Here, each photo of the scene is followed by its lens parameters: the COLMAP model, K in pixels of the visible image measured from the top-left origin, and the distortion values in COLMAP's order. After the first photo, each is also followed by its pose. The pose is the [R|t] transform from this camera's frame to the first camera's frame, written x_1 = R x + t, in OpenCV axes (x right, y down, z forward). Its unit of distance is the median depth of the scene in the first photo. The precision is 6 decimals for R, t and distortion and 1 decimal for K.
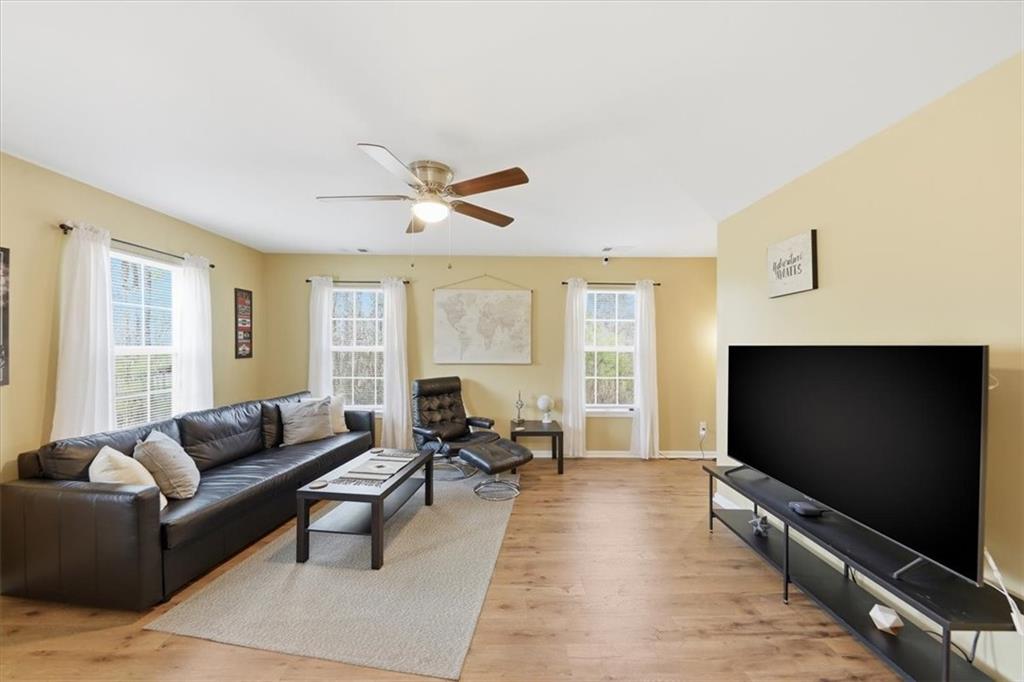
lens RADIAL K [[346.1, 0, 515.2], [0, 346.1, 344.4], [0, 0, 1]] dist [-0.002567, -0.001901]
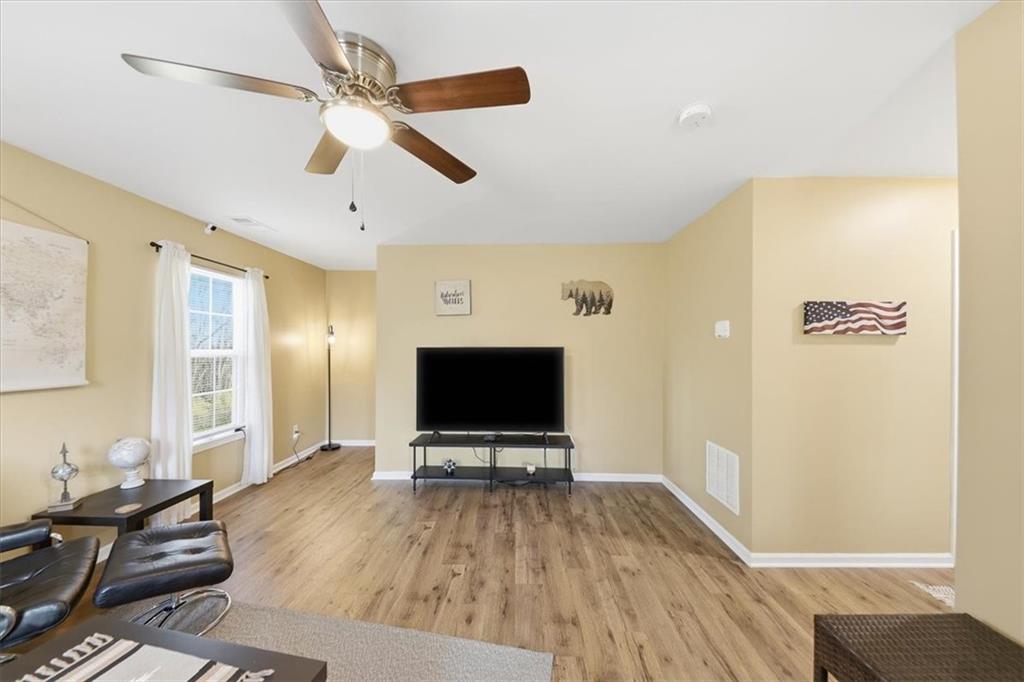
lens RADIAL K [[346.1, 0, 505.1], [0, 346.1, 344.0], [0, 0, 1]] dist [-0.002567, -0.001901]
pose [[0.059710, 0.005381, 0.998201, -0.467461], [-0.001323, 0.999985, -0.005311, -0.002789], [-0.998215, -0.001003, 0.059716, 0.397623]]
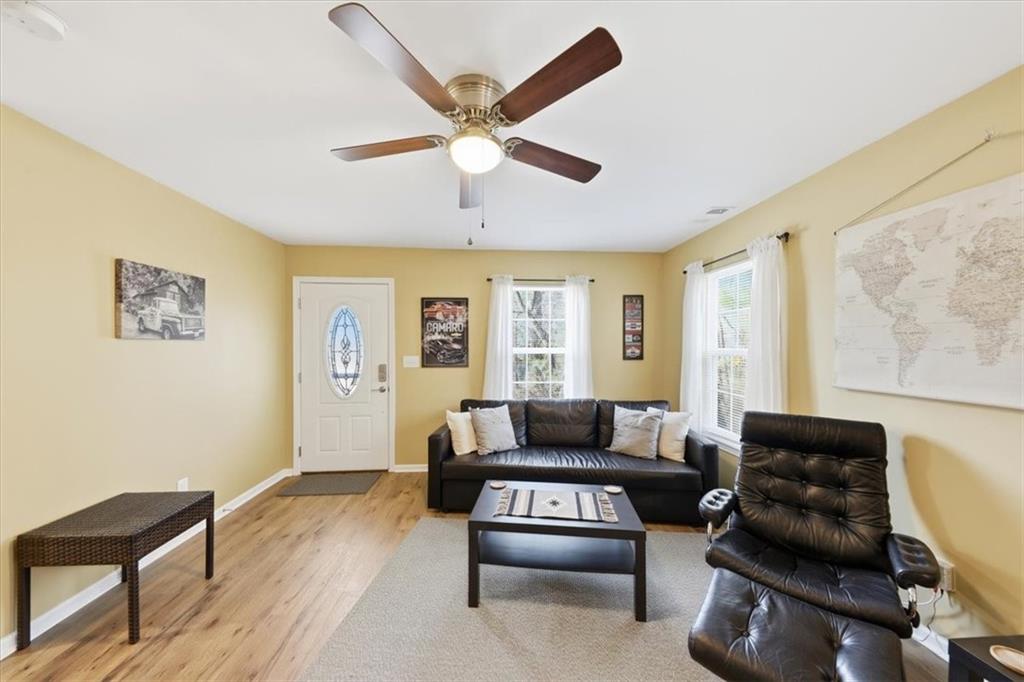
lens RADIAL K [[346.1, 0, 507.6], [0, 346.1, 348.0], [0, 0, 1]] dist [-0.002567, -0.001901]
pose [[0.020437, 0.003352, -0.999786, 0.257496], [-0.003039, 0.999990, 0.003290, 0.001137], [0.999787, 0.002971, 0.020447, 0.588357]]
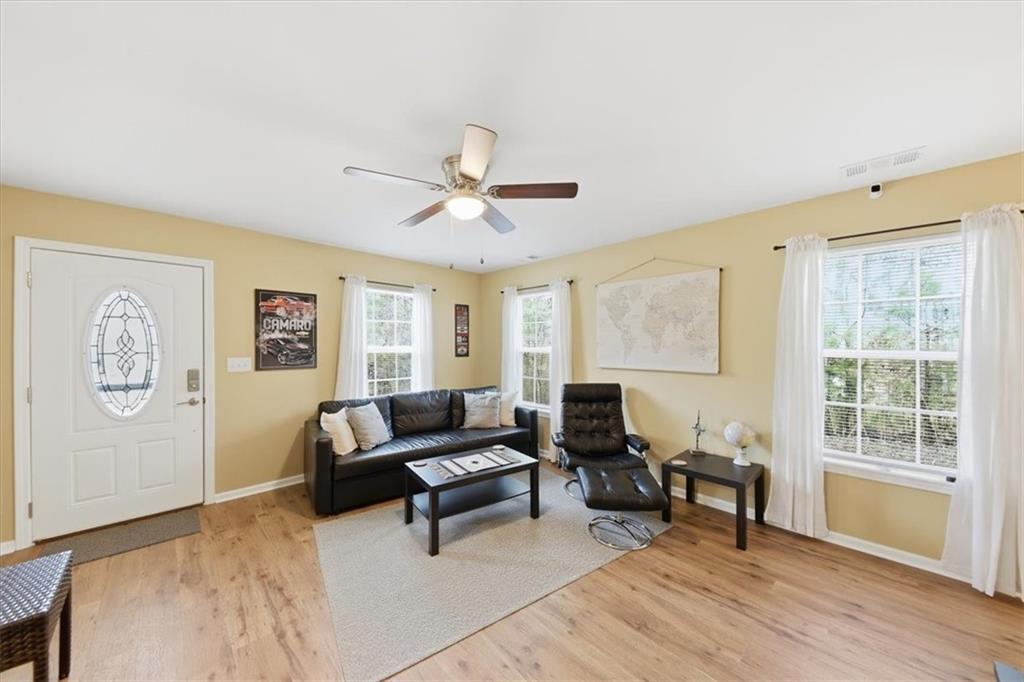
lens RADIAL K [[346.1, 0, 512.9], [0, 346.1, 344.1], [0, 0, 1]] dist [-0.002567, -0.001901]
pose [[0.675860, -0.005731, -0.737008, 0.310024], [-0.000209, 0.999968, -0.007967, 0.002295], [0.737030, 0.005539, 0.675837, 0.249887]]
